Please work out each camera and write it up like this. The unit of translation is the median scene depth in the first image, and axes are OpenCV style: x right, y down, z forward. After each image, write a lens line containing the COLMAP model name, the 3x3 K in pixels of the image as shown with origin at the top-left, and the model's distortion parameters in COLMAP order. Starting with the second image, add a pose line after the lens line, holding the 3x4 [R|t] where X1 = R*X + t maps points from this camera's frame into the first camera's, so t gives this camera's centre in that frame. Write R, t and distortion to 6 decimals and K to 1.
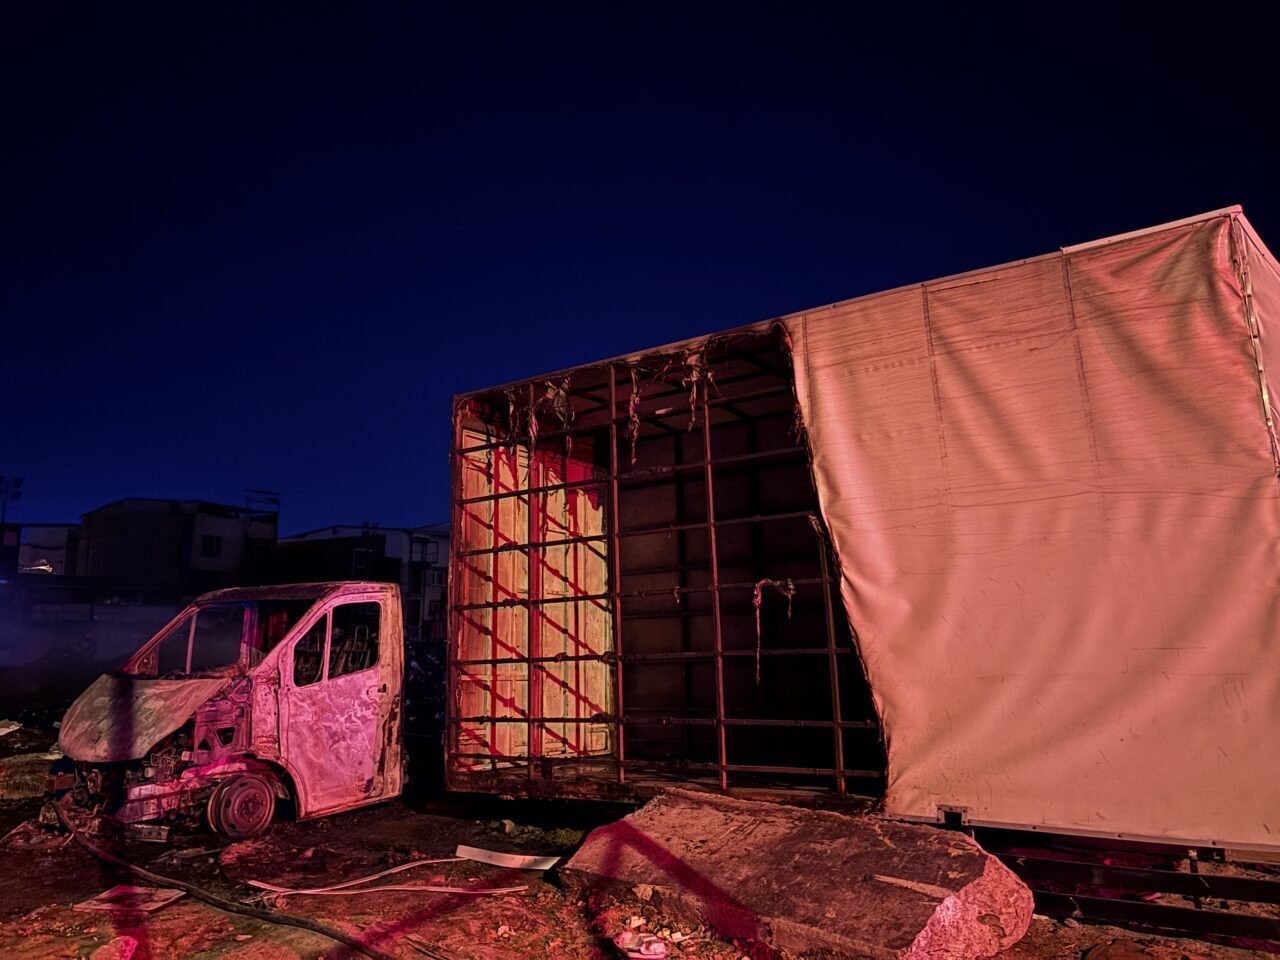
lens RADIAL K [[957.3, 0, 640.0], [0, 957.3, 480.0], [0, 0, 1]] dist [0.025524, -0.046094]
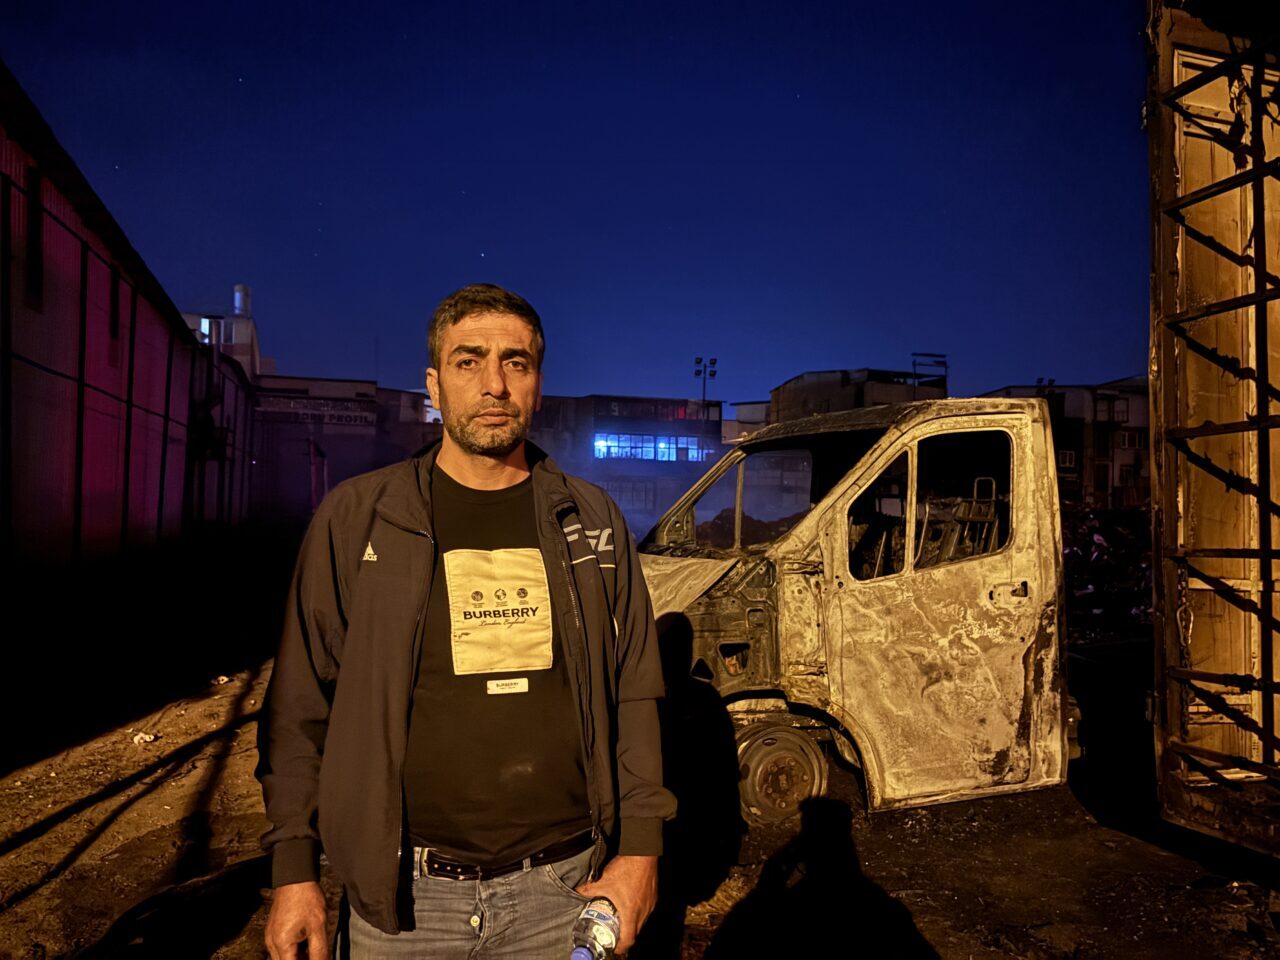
lens RADIAL K [[957.3, 0, 640.0], [0, 957.3, 480.0], [0, 0, 1]] dist [0.025524, -0.046094]
pose [[0.778725, -0.000923, -0.627365, -0.099197], [0.086943, 0.990508, 0.106462, 0.082760], [0.621312, -0.137449, 0.771414, 0.474357]]
